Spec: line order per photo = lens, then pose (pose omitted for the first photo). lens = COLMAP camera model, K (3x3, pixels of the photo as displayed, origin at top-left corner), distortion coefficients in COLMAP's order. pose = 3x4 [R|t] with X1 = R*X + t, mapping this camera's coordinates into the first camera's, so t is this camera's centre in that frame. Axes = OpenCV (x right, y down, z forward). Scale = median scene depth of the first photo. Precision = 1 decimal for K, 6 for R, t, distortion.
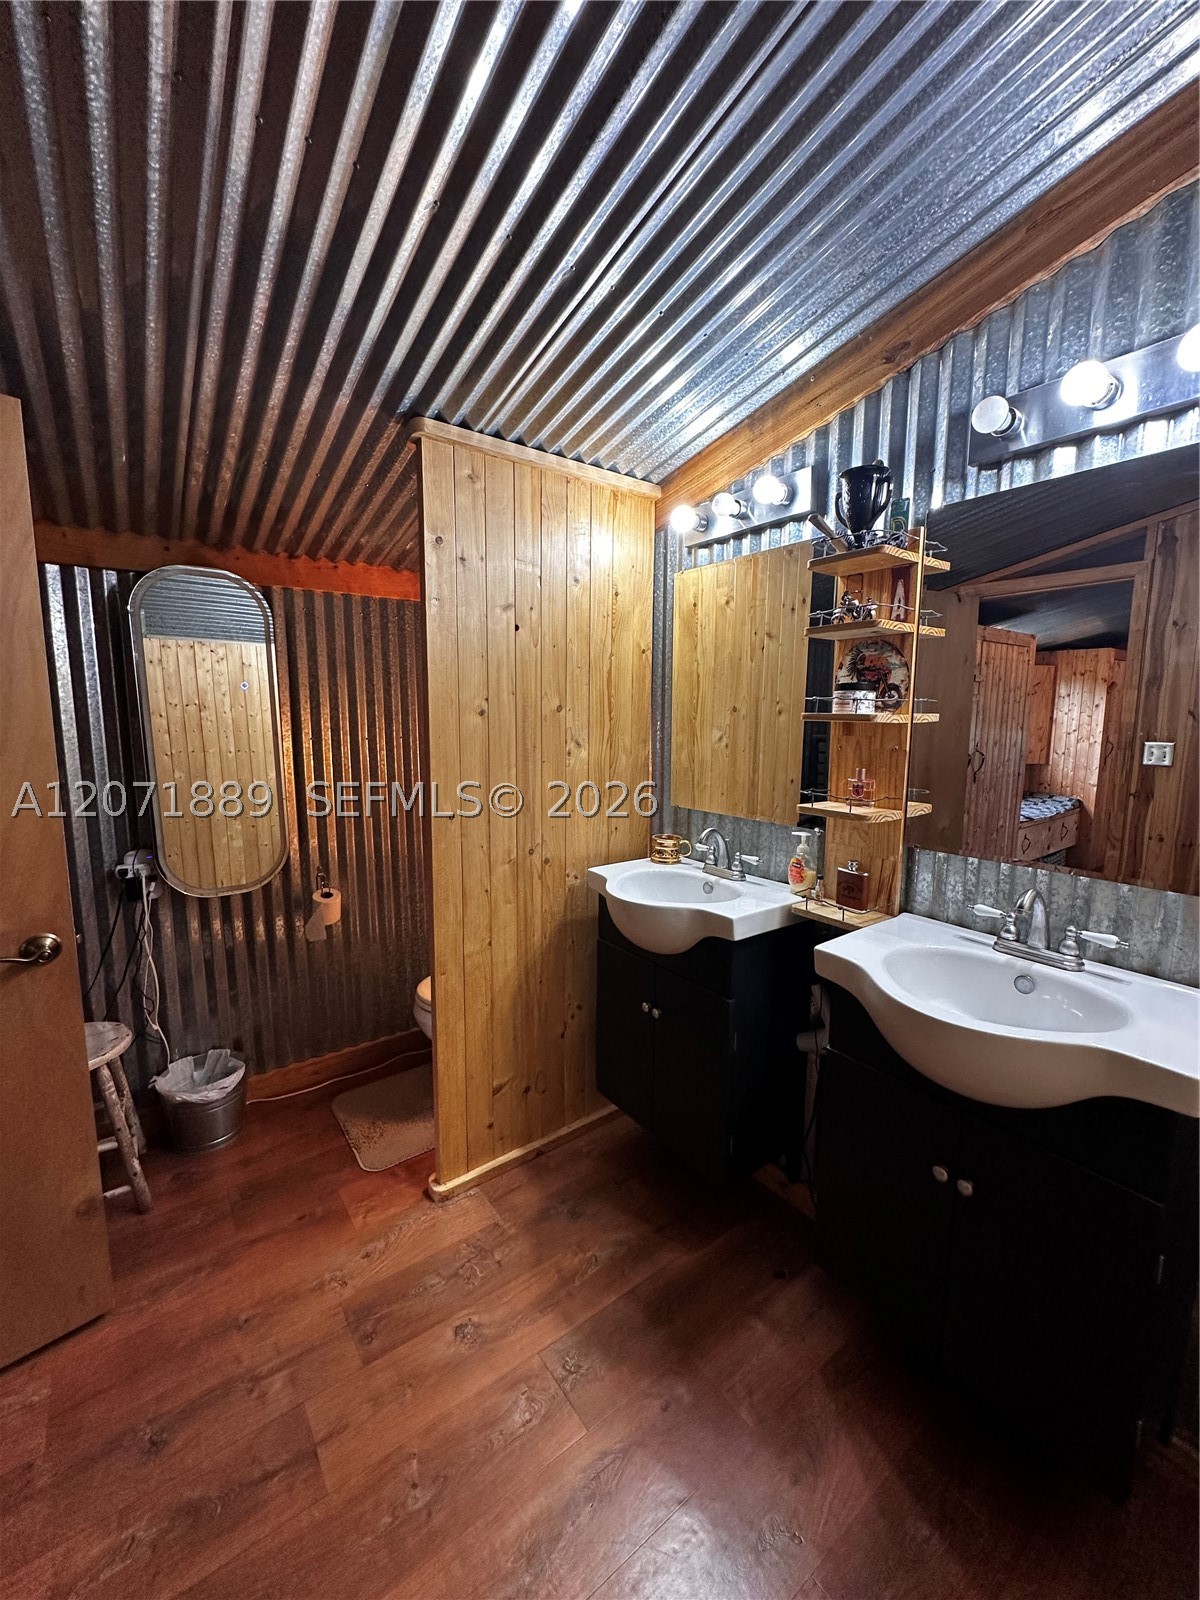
lens RADIAL K [[636.2, 0, 592.3], [0, 636.2, 792.7], [0, 0, 1]] dist [-0.009967, 0.001633]
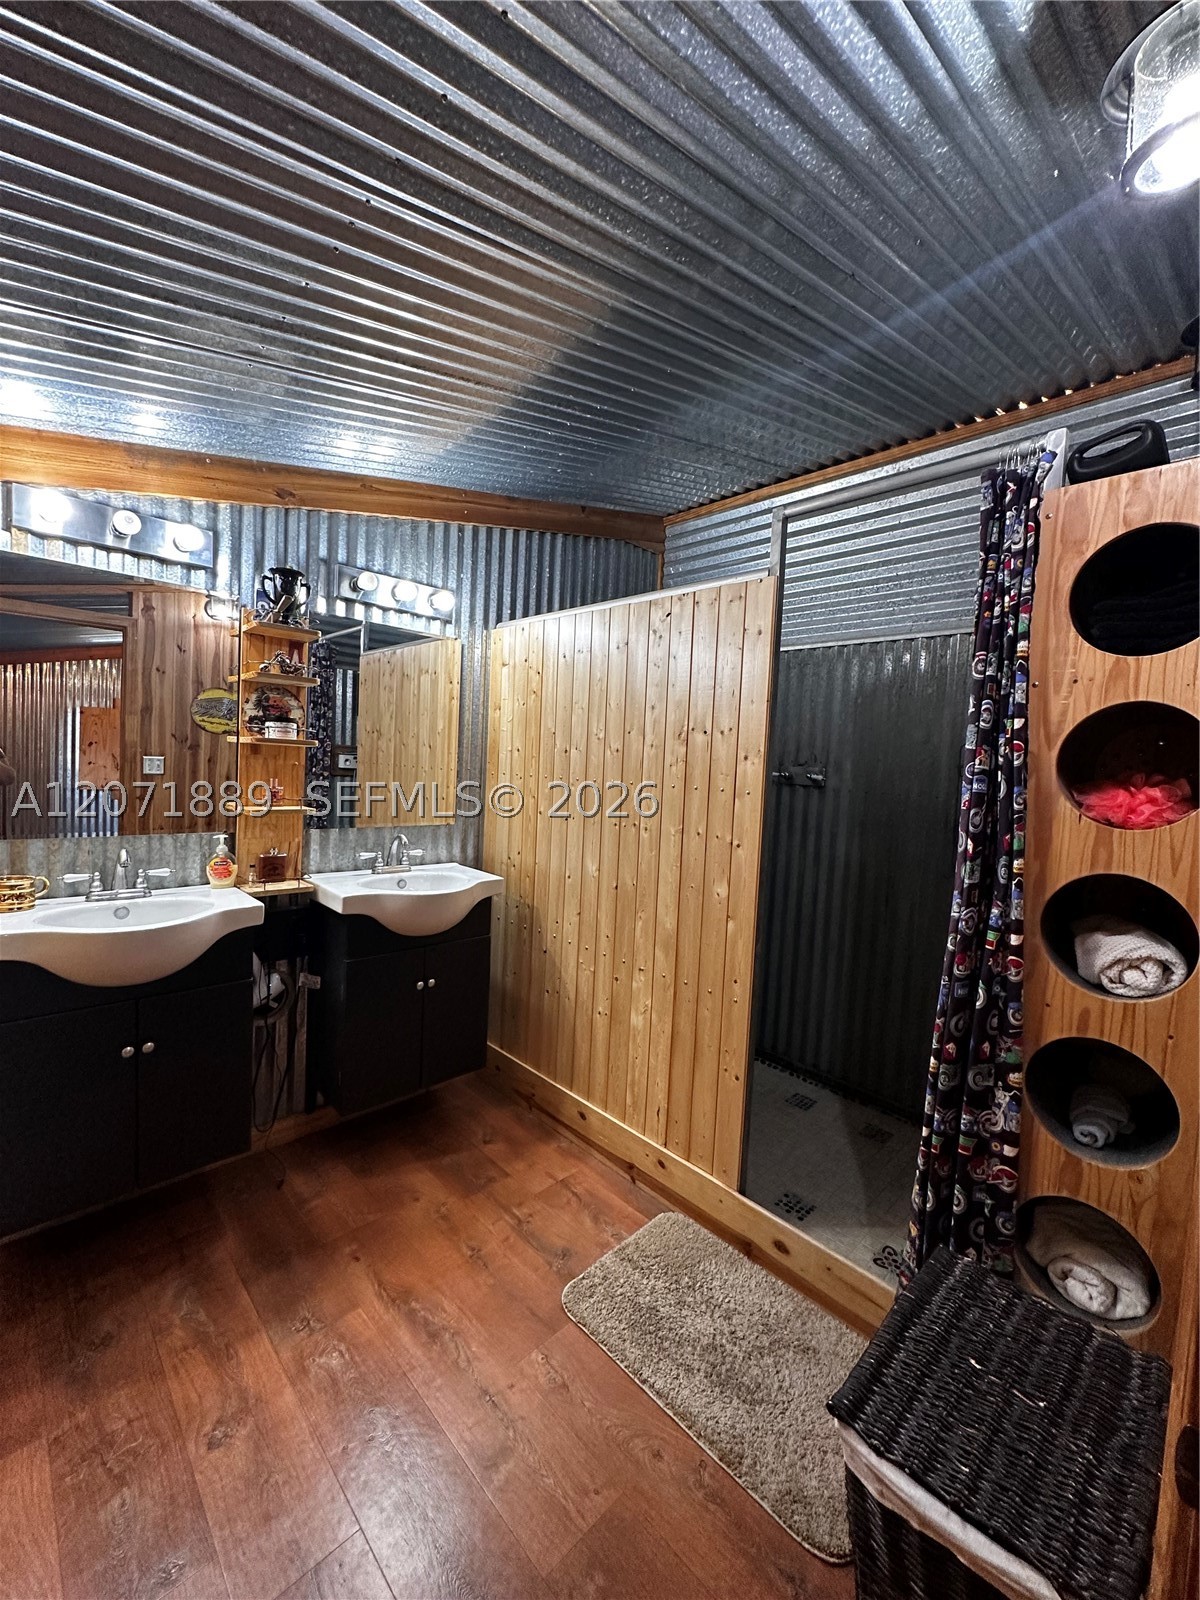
lens RADIAL K [[636.2, 0, 593.4], [0, 636.2, 796.6], [0, 0, 1]] dist [-0.009967, 0.001633]
pose [[-0.128430, -0.064459, 0.989621, -0.996764], [0.074500, 0.994439, 0.074441, -0.050115], [-0.988916, 0.083288, -0.122914, 0.485940]]
